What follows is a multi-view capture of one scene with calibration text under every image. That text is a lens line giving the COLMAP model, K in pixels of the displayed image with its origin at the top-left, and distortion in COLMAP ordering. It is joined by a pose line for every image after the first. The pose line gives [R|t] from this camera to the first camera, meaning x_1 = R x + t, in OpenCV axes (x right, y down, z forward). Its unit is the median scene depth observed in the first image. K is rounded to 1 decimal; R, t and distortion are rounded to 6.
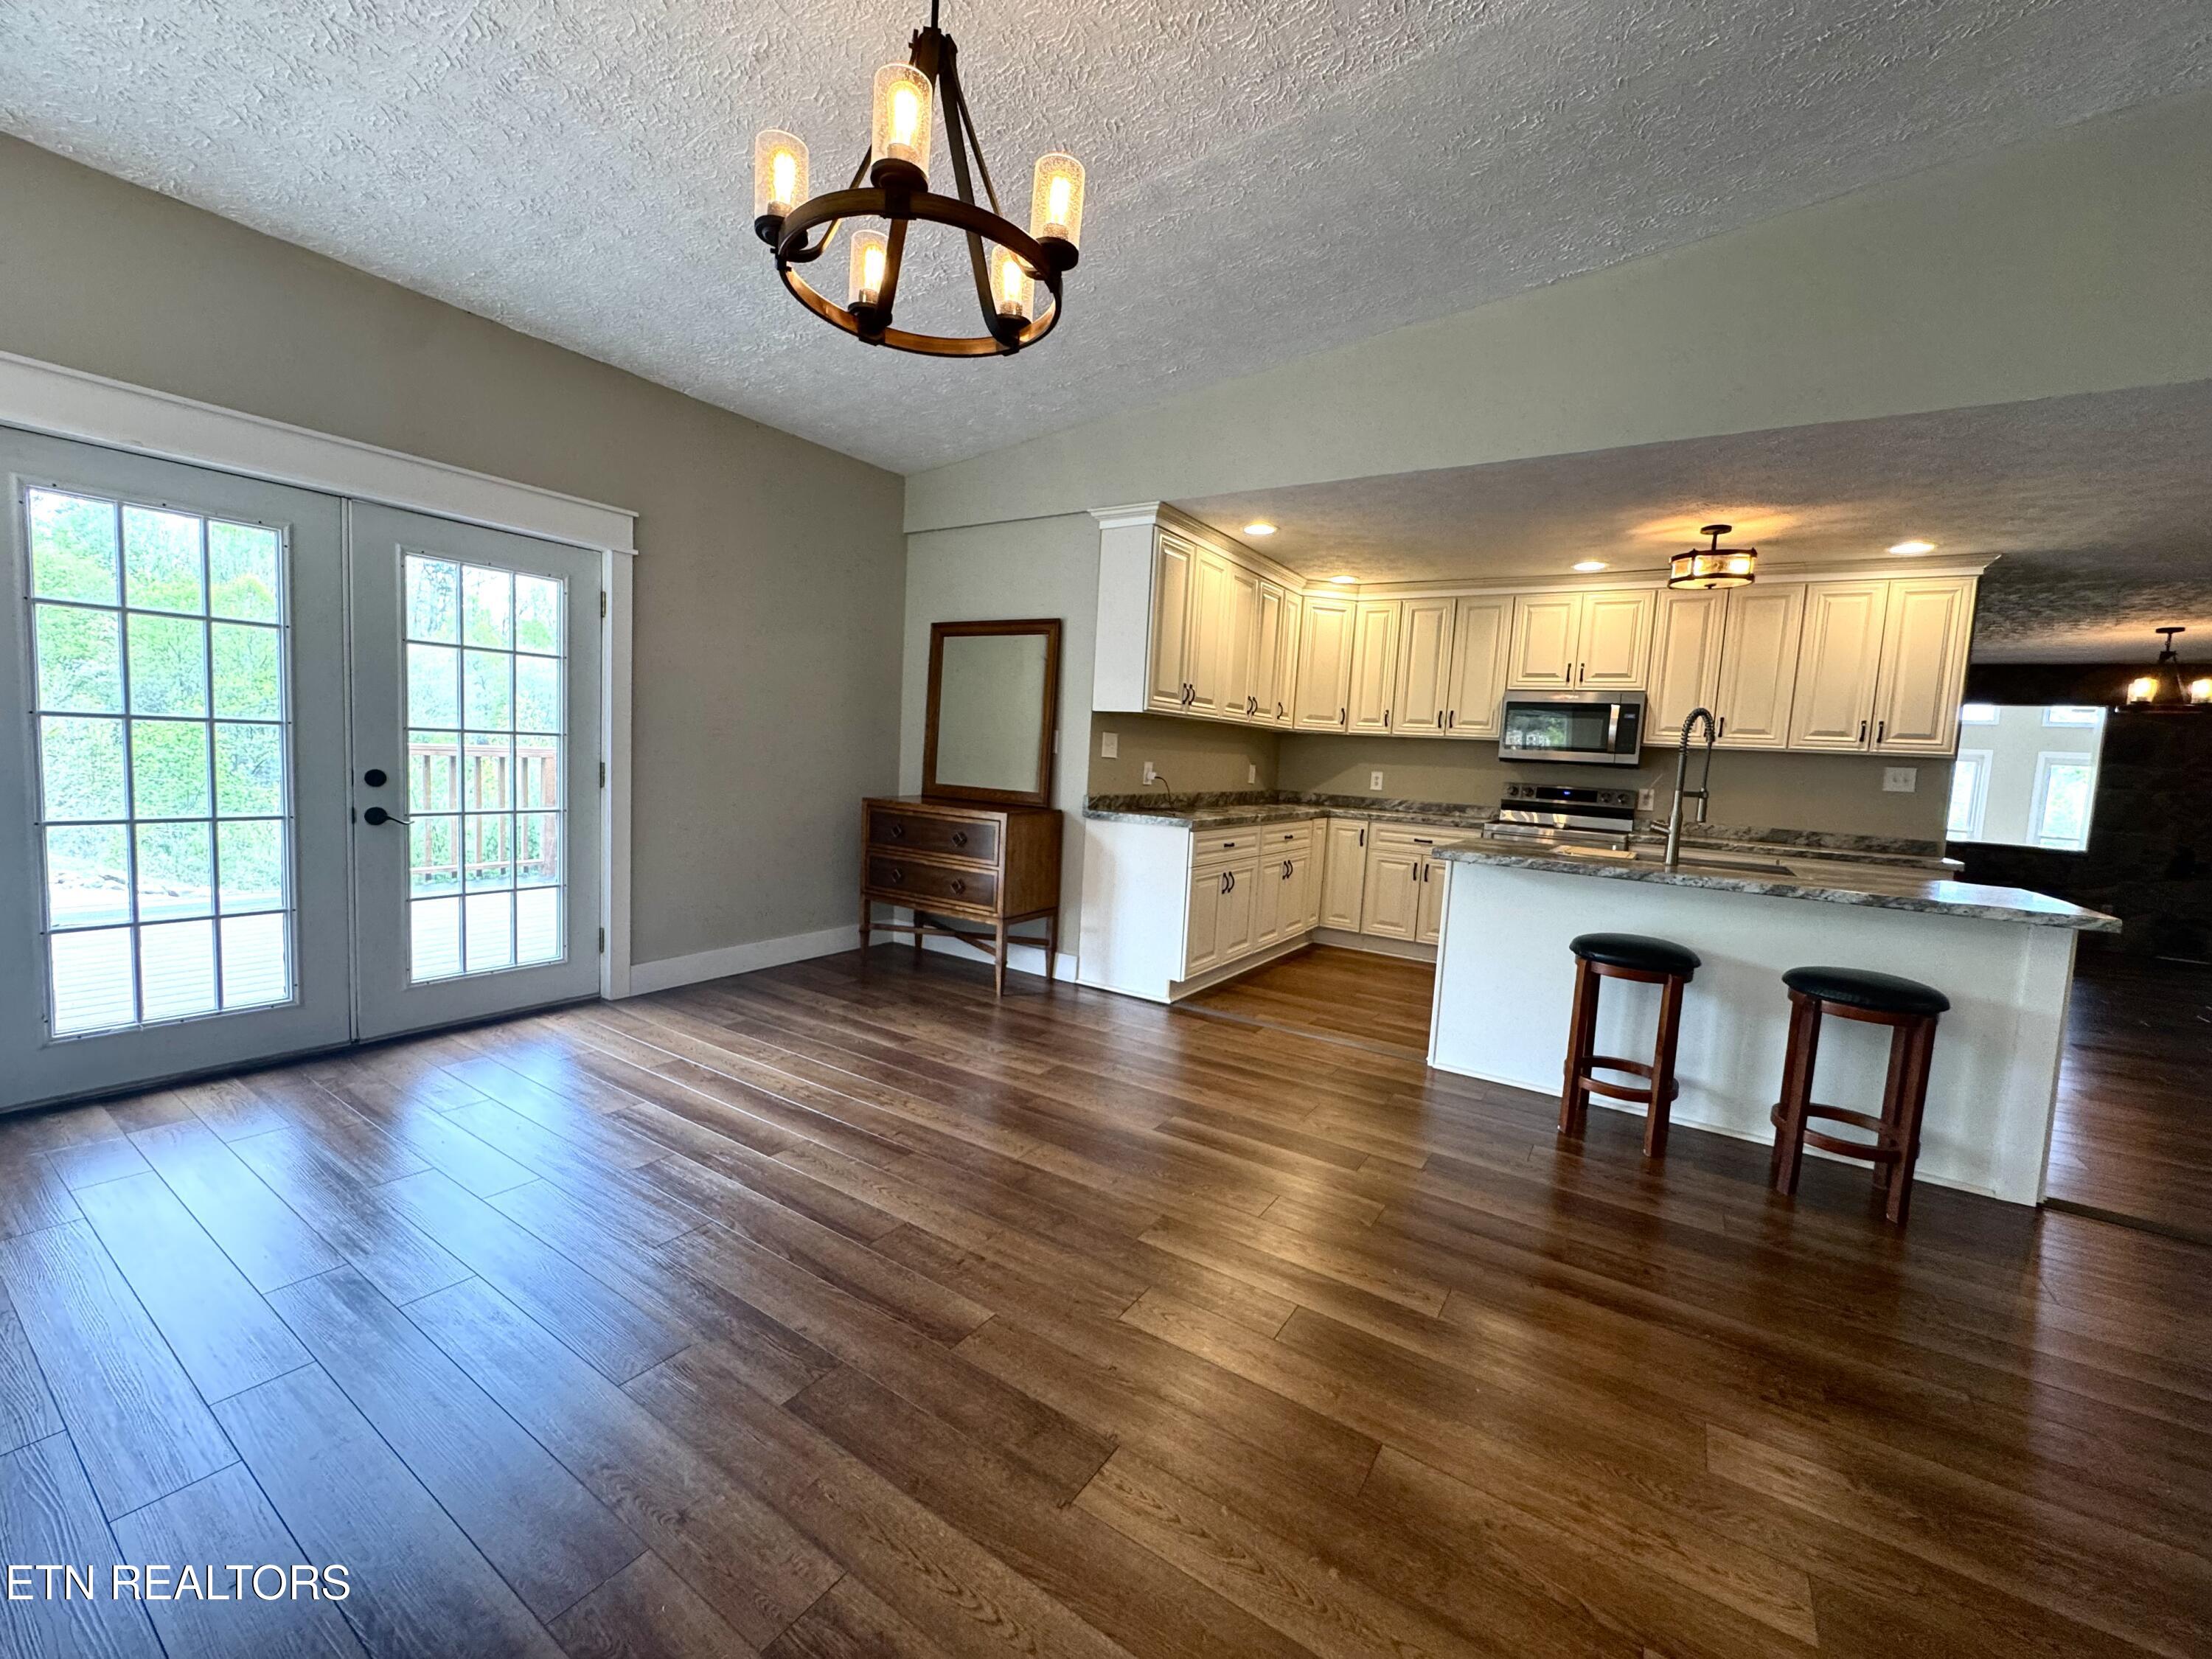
lens RADIAL K [[888.4, 0, 1095.1], [0, 888.4, 839.8], [0, 0, 1]] dist [-0.008011, 0.001226]
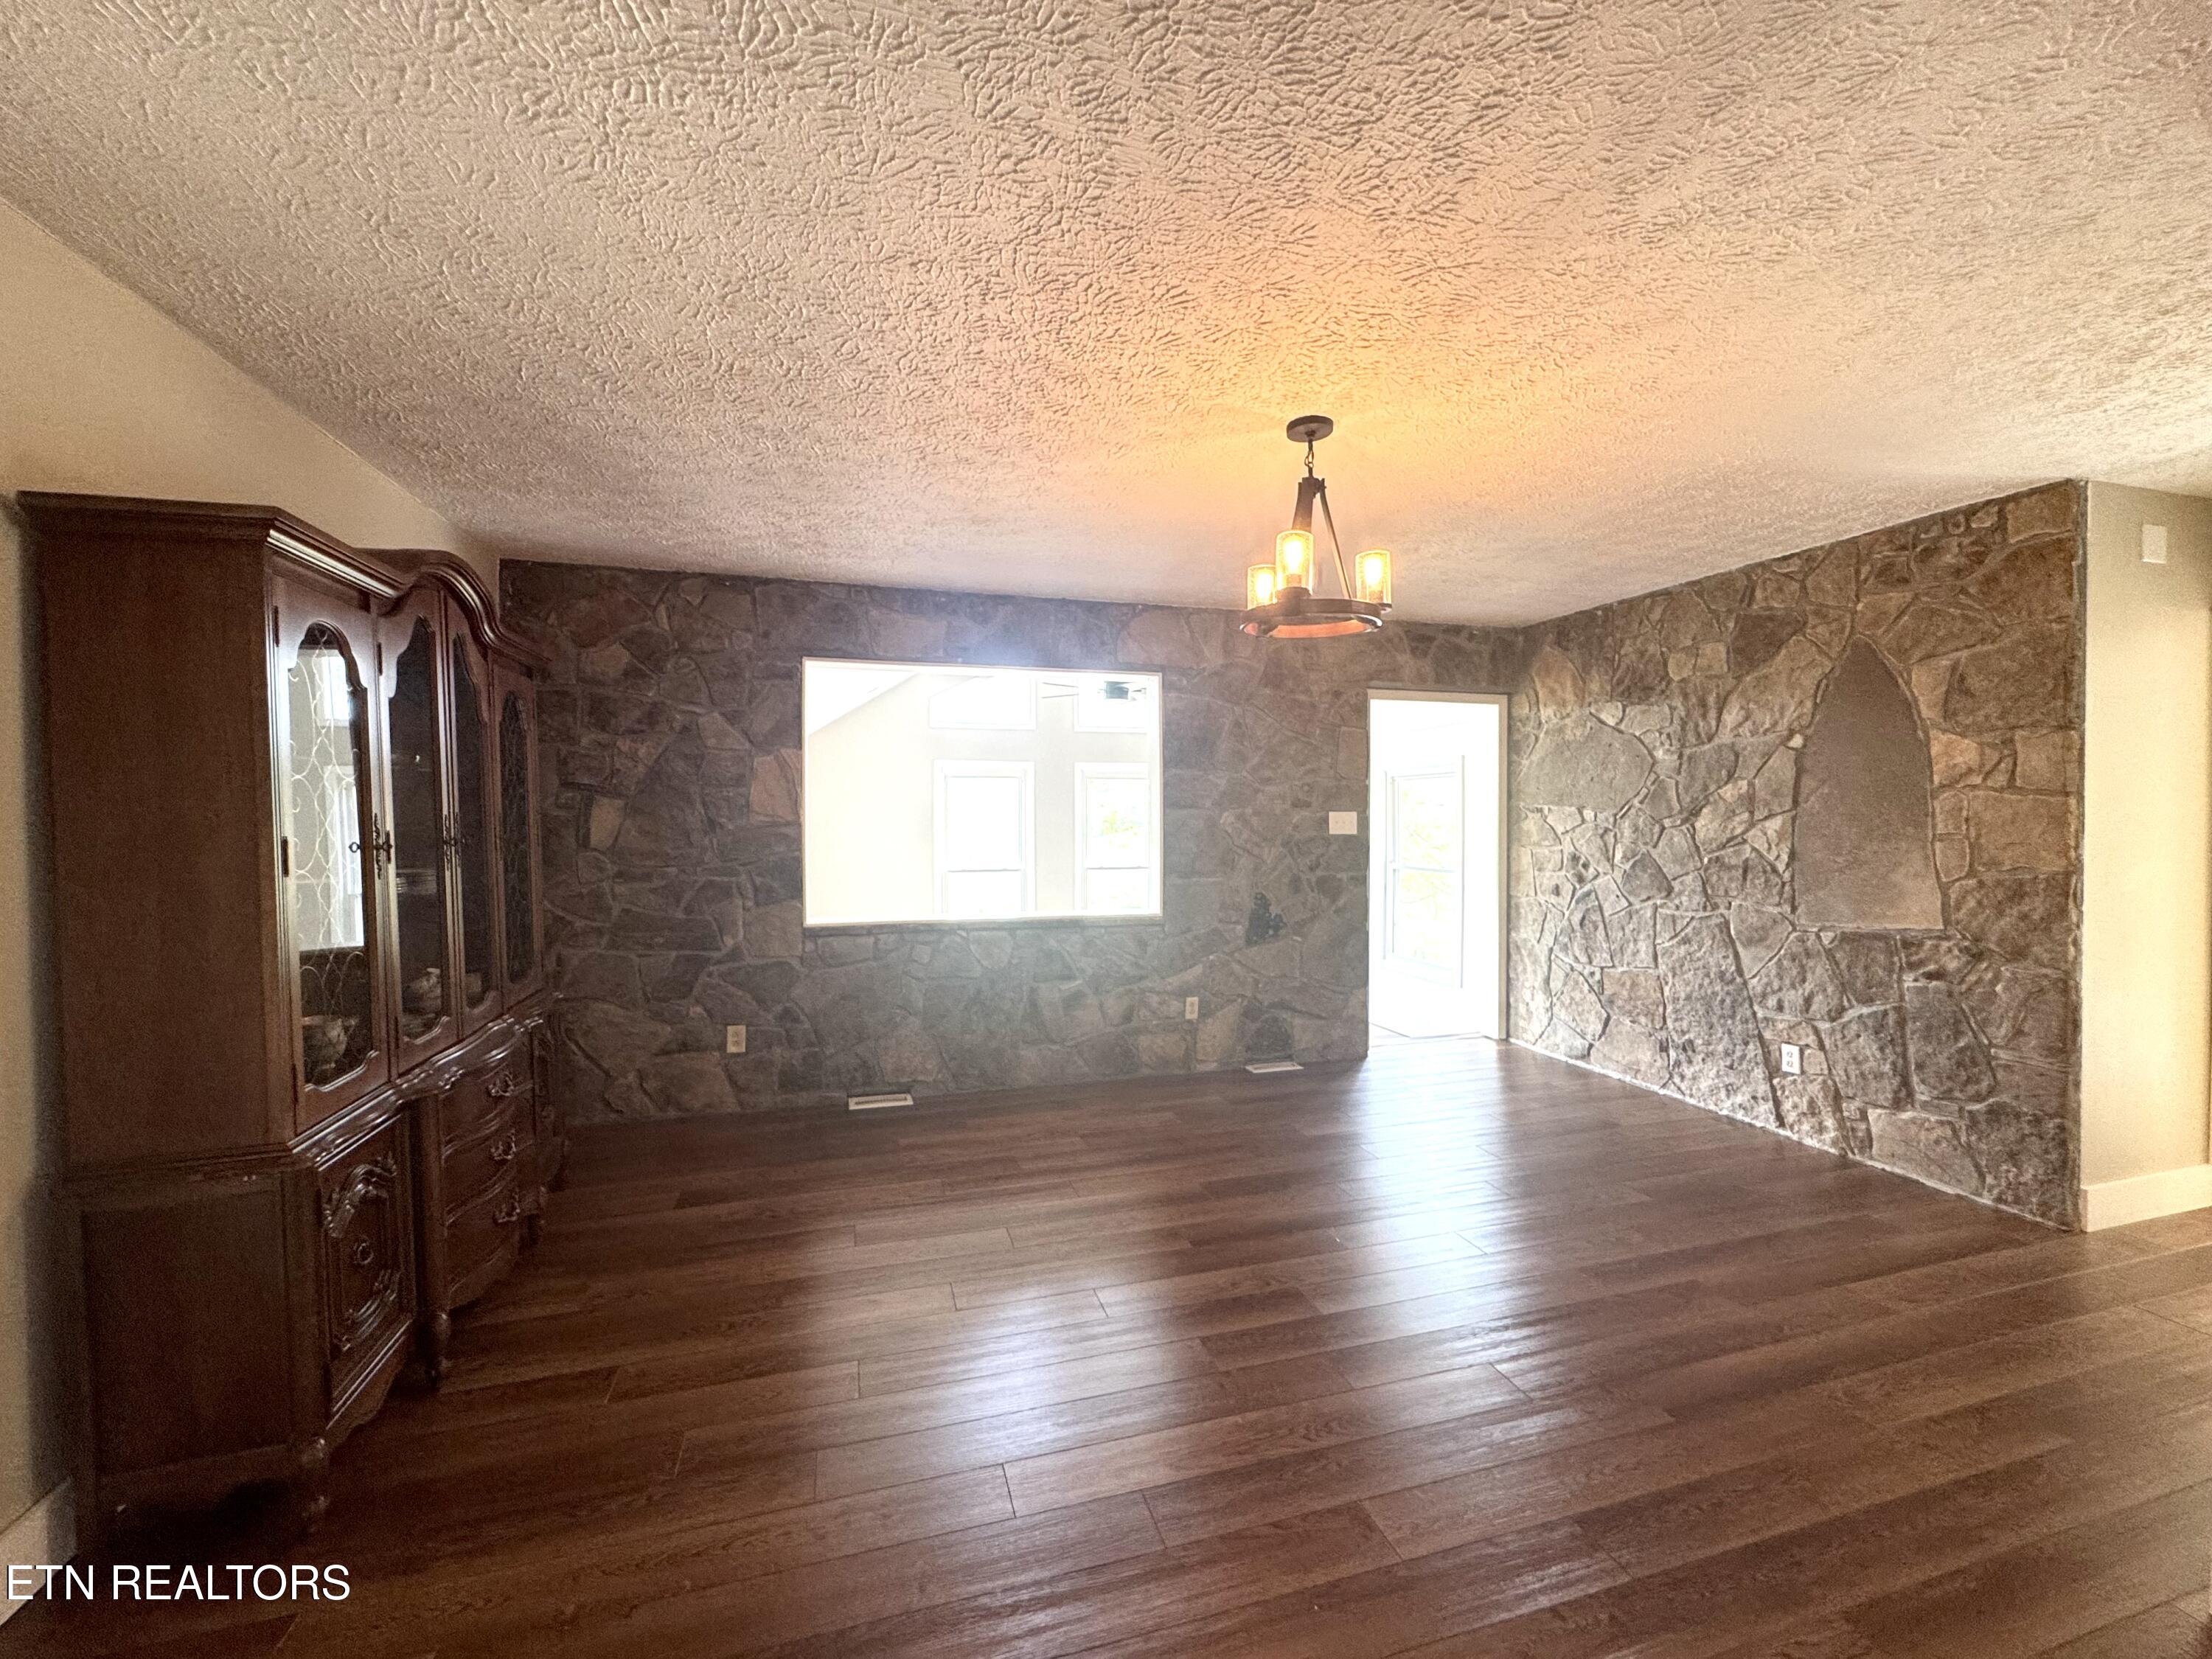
lens RADIAL K [[888.4, 0, 1102.3], [0, 888.4, 834.4], [0, 0, 1]] dist [-0.008011, 0.001226]
pose [[0.648220, -0.076742, 0.757576, 1.350918], [0.110992, 0.993805, 0.005702, -0.103201], [-0.753320, 0.080388, 0.652722, 1.321622]]
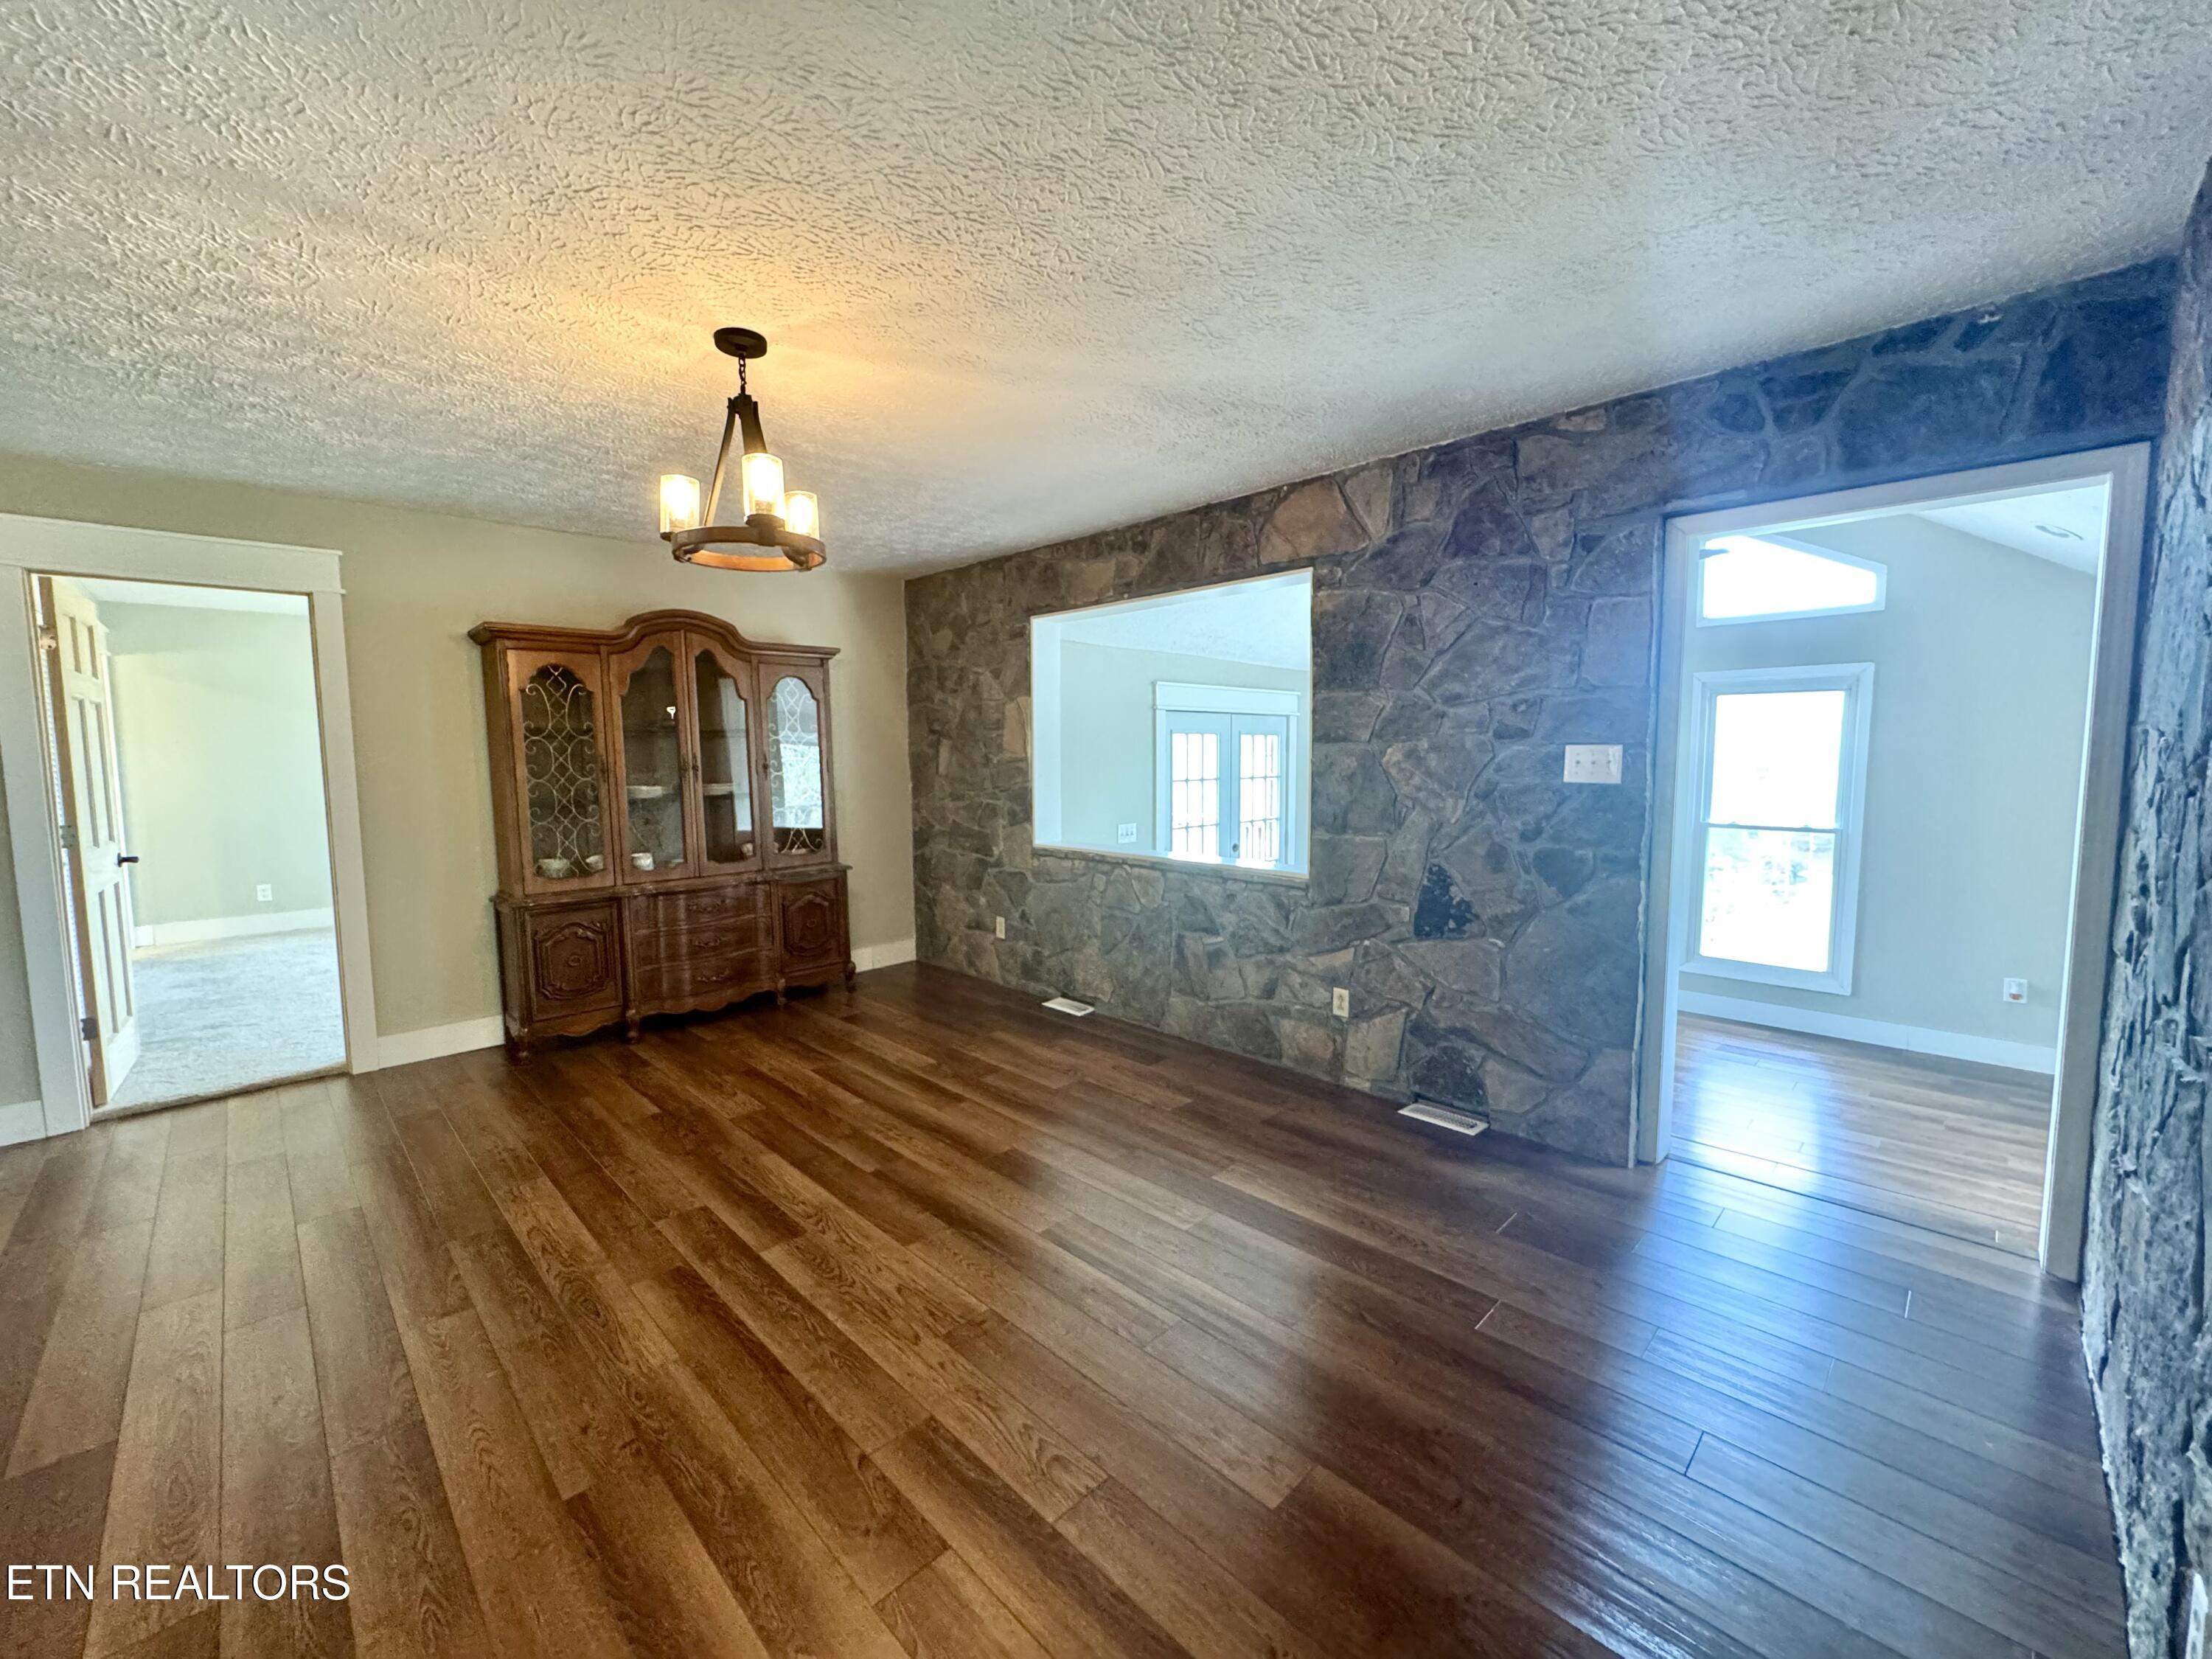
lens RADIAL K [[888.4, 0, 1099.8], [0, 888.4, 830.2], [0, 0, 1]] dist [-0.008011, 0.001226]
pose [[0.975029, -0.046635, -0.217126, 2.352627], [0.044862, 0.998907, -0.013091, -0.022475], [0.217500, 0.003024, 0.976056, 1.057021]]
